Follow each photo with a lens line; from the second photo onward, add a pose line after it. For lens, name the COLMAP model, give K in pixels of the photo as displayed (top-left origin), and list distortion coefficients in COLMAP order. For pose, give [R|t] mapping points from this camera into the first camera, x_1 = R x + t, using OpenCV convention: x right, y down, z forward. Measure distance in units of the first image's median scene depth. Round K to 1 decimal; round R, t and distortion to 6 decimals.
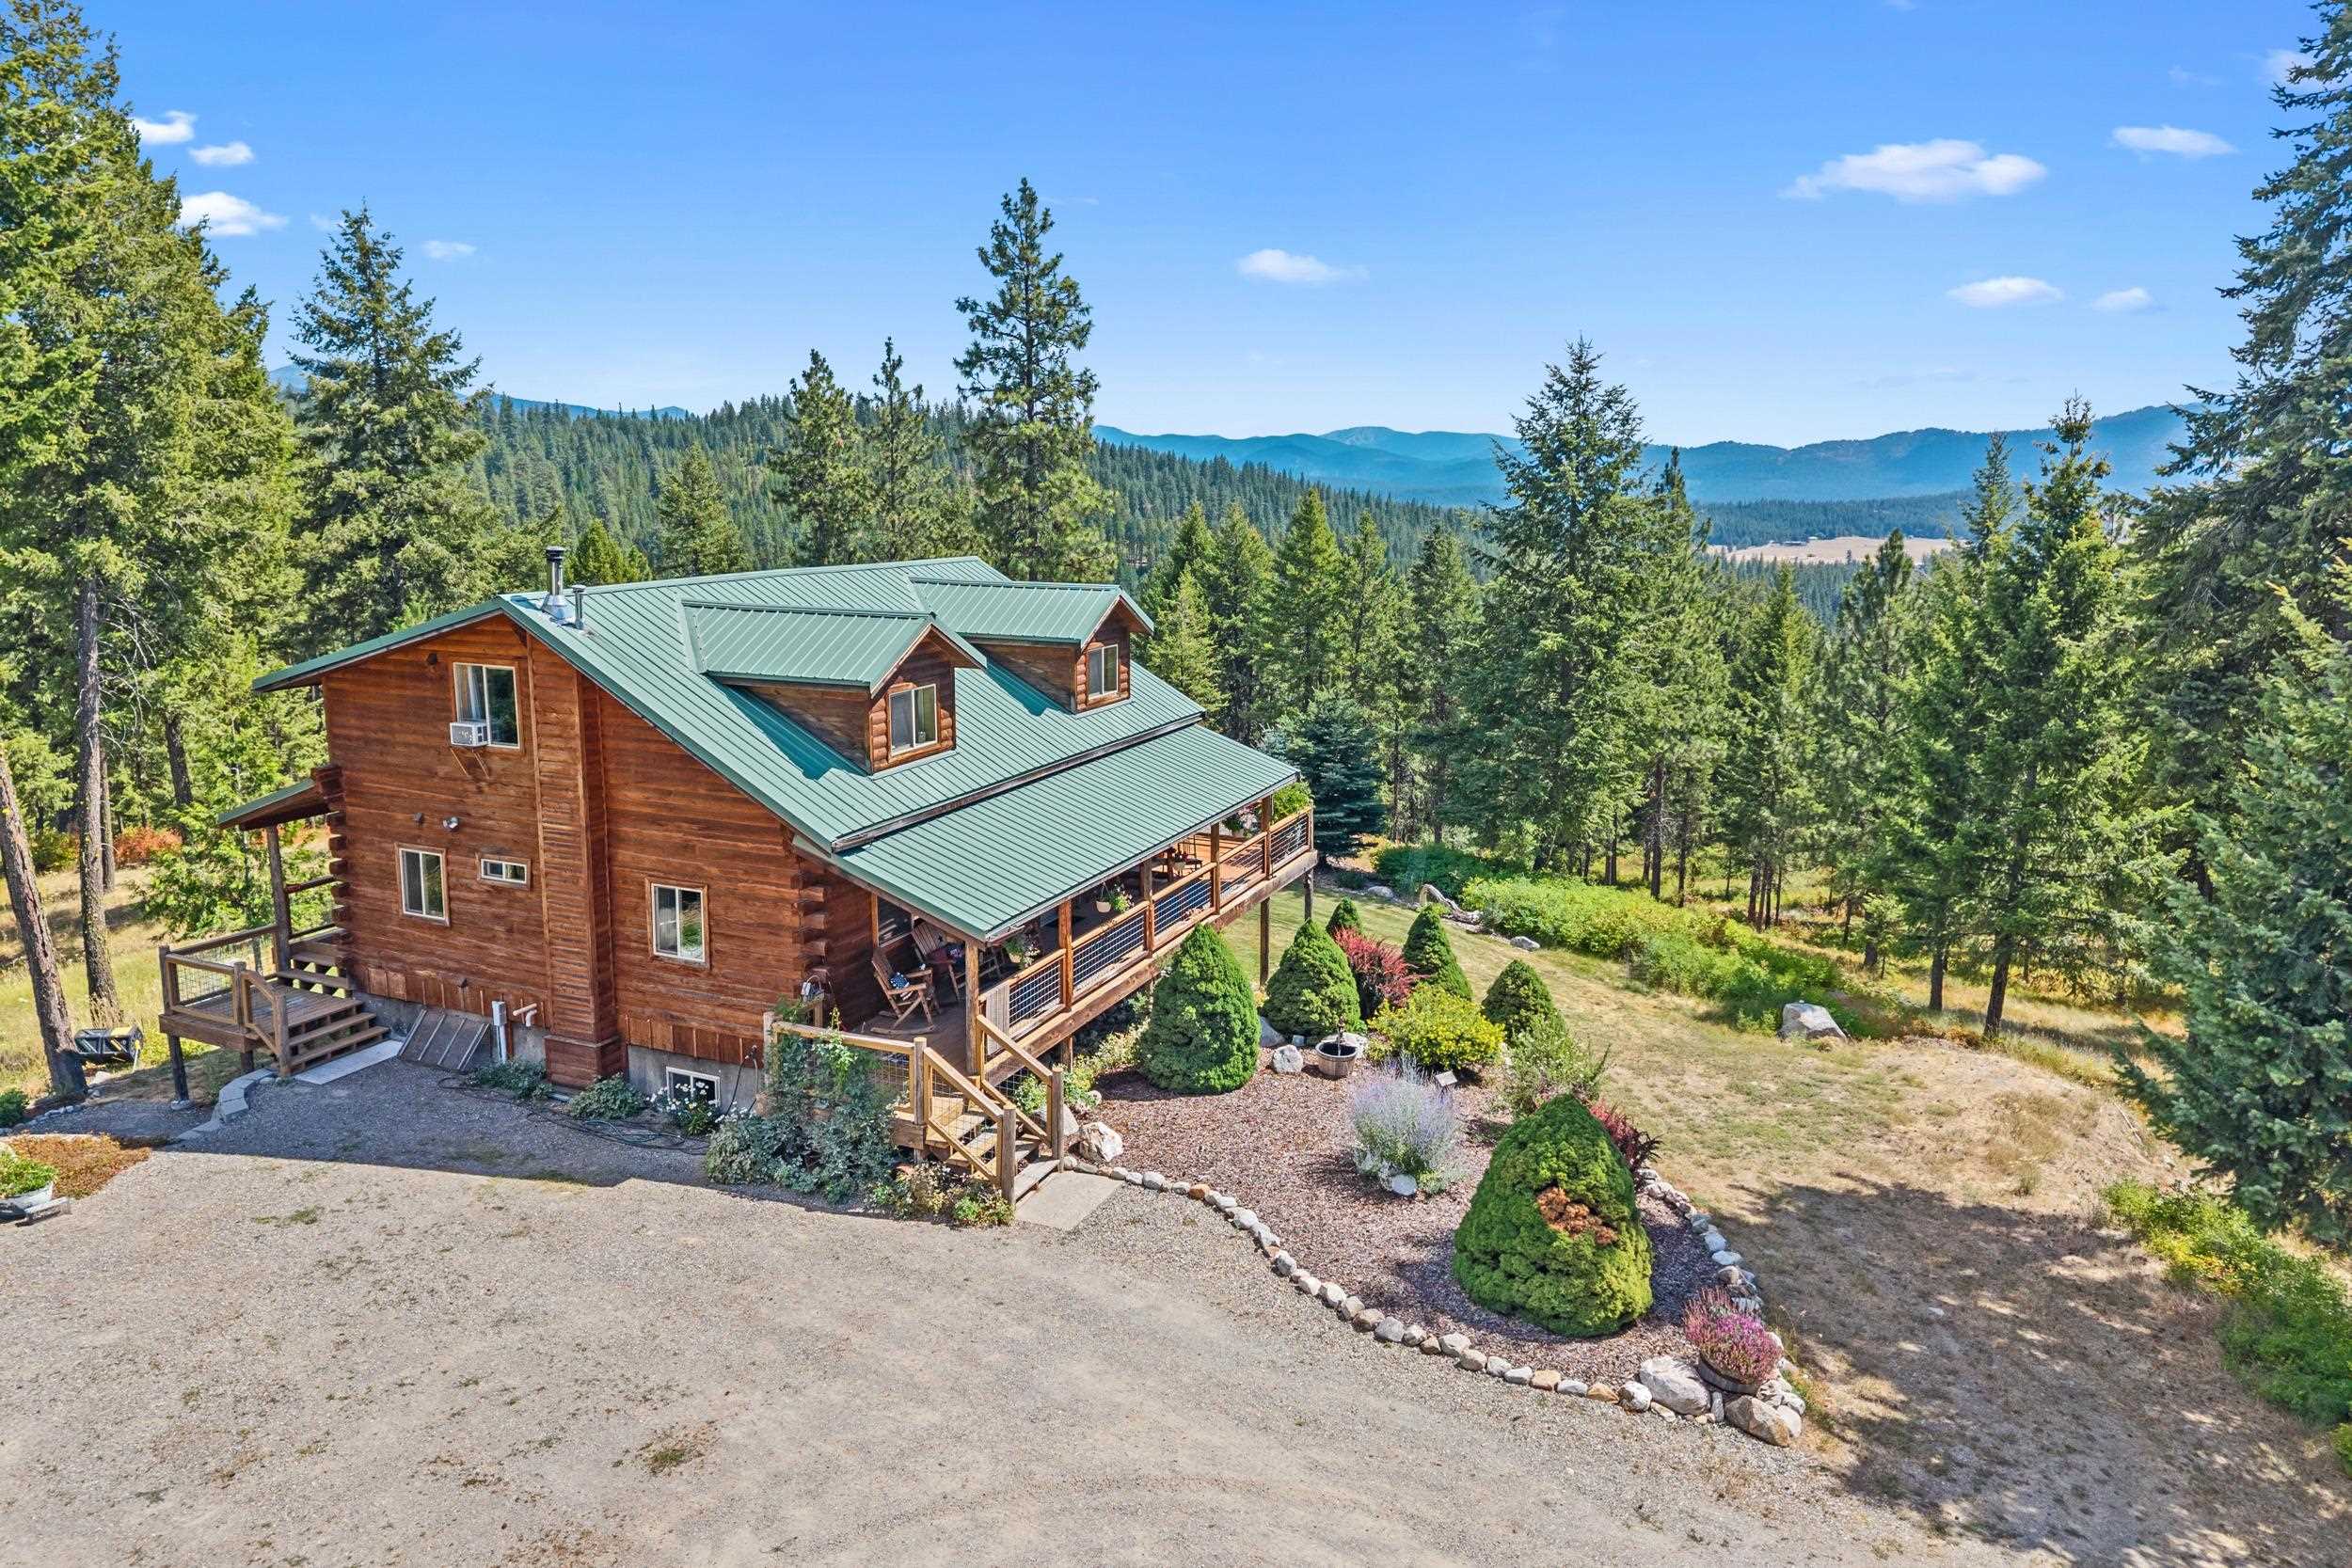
lens RADIAL K [[1554.7, 0, 1162.5], [0, 1554.7, 782.3], [0, 0, 1]] dist [0.000159, -0.001357]
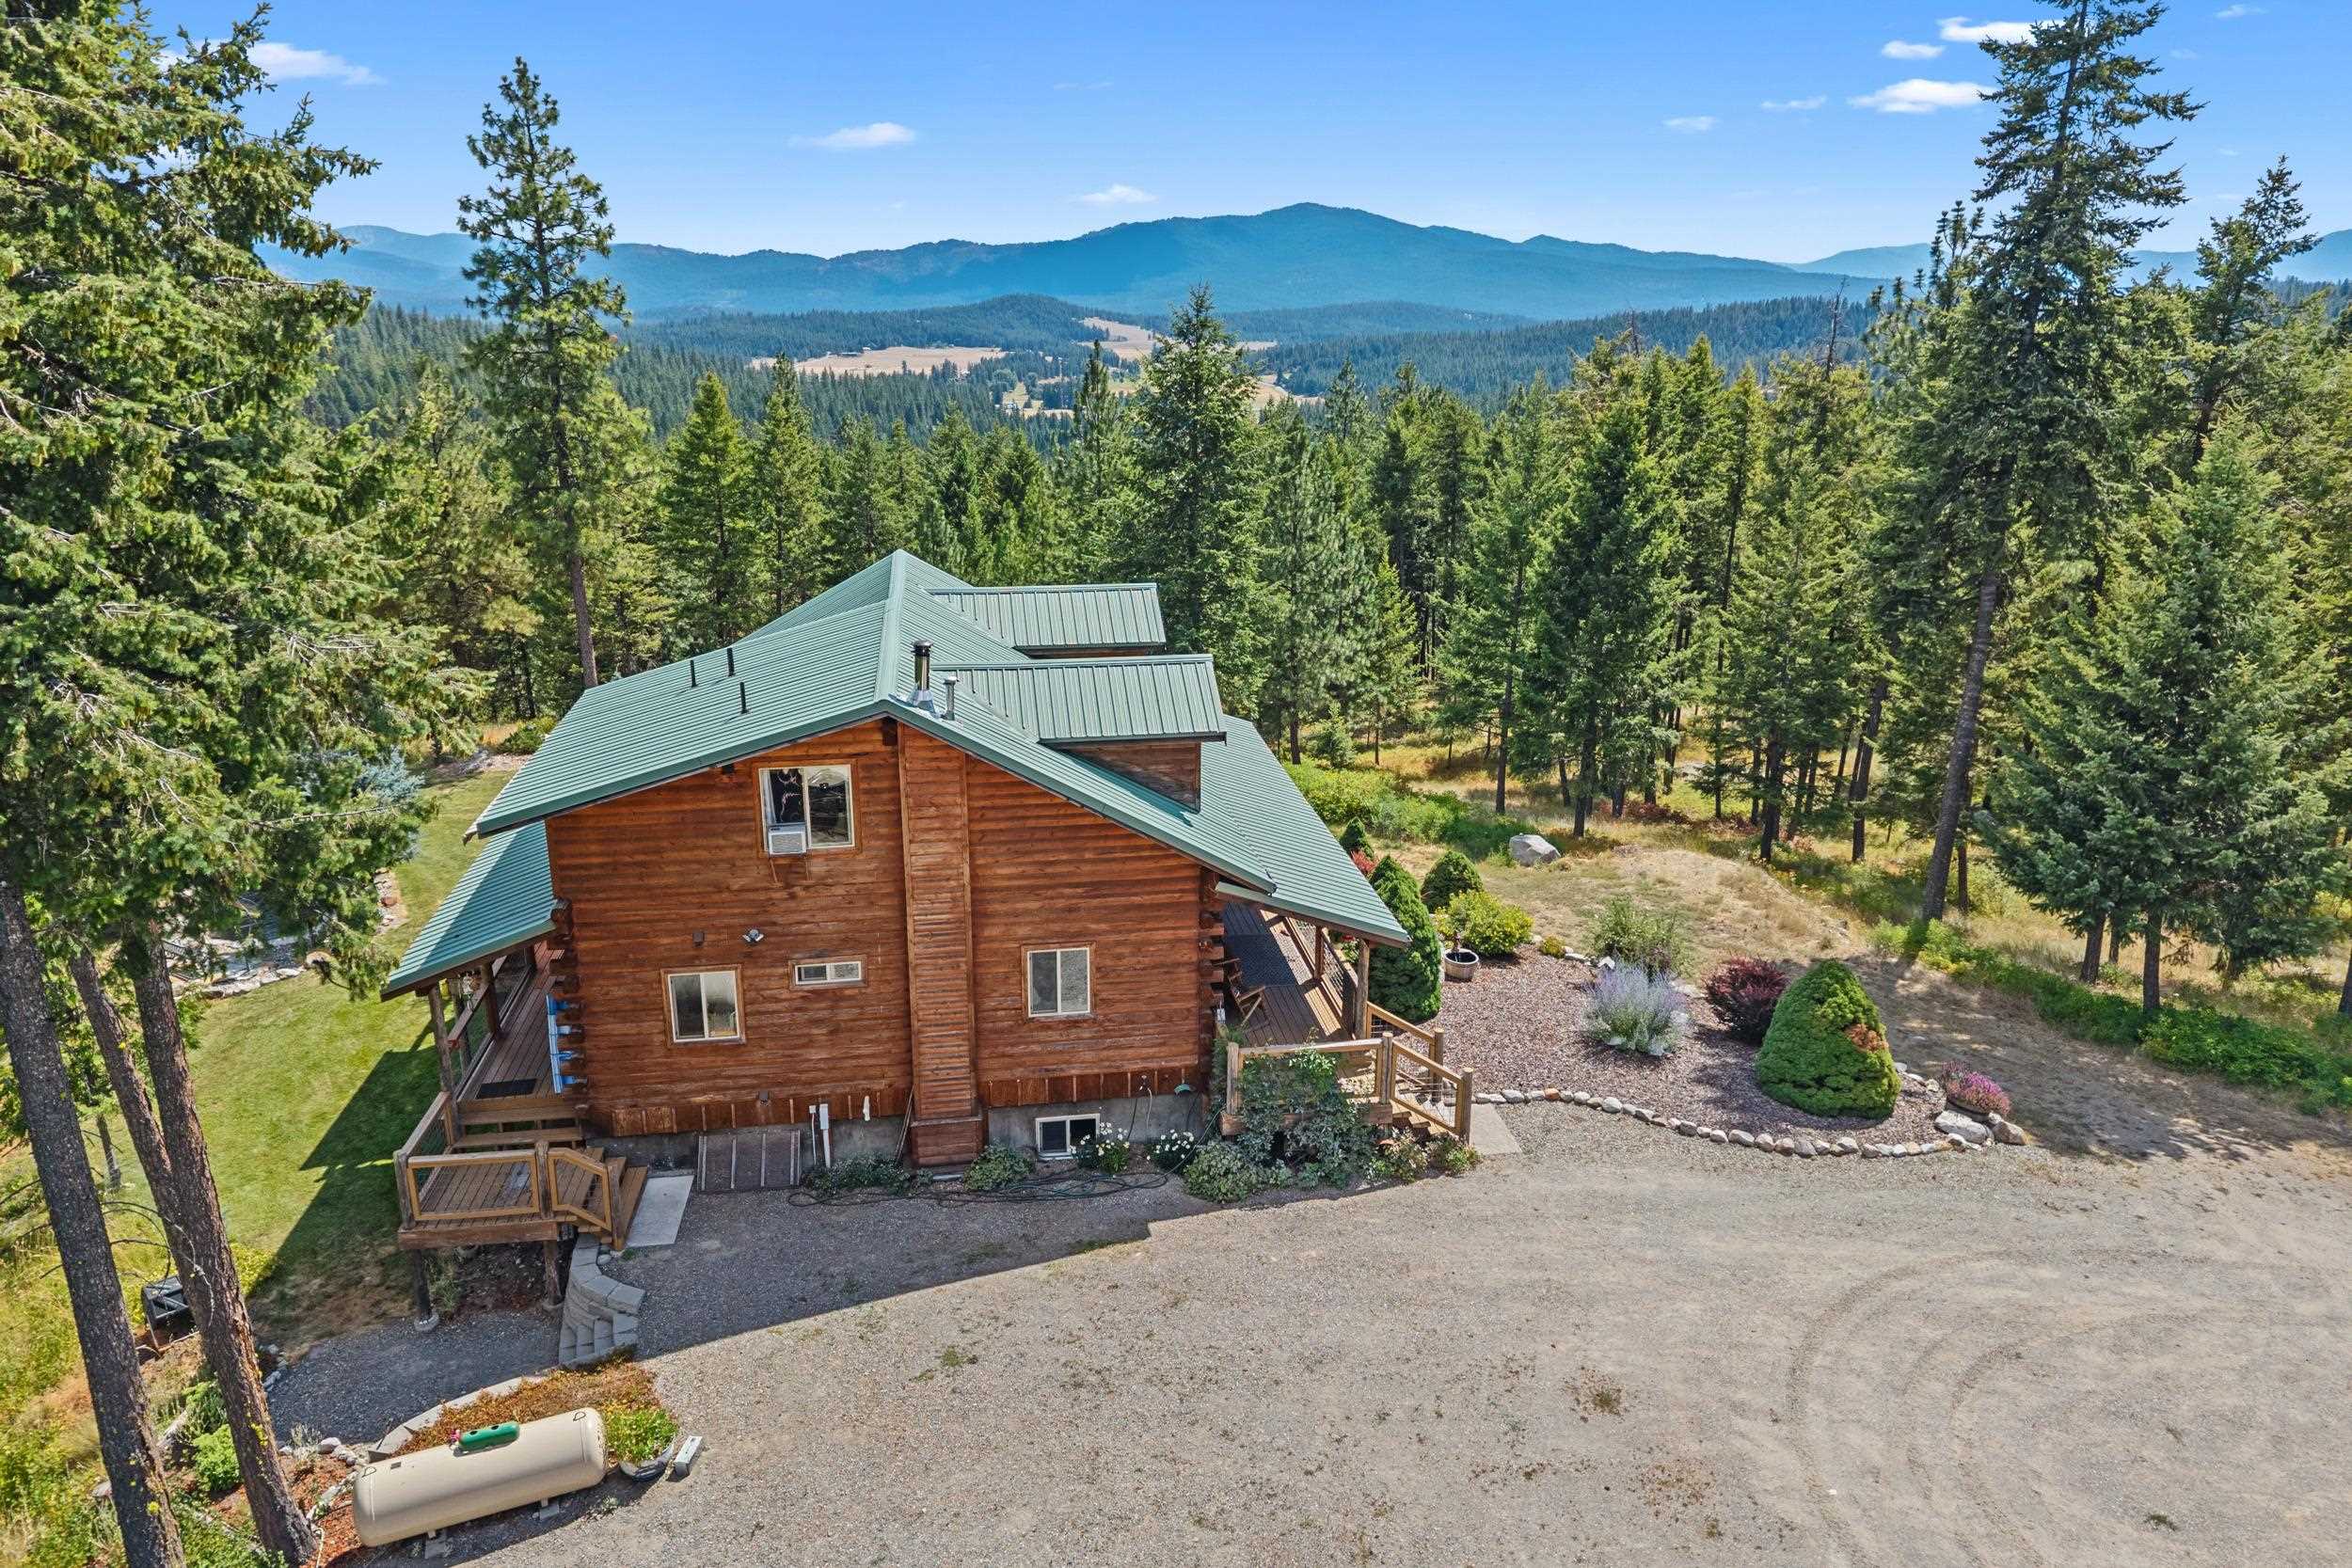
lens RADIAL K [[1554.7, 0, 1162.5], [0, 1554.7, 782.3], [0, 0, 1]] dist [0.000159, -0.001357]
pose [[0.842309, -0.166531, 0.512624, -0.781550], [0.107209, 0.983834, 0.143450, -0.187693], [-0.528226, -0.065871, 0.846545, 0.095600]]
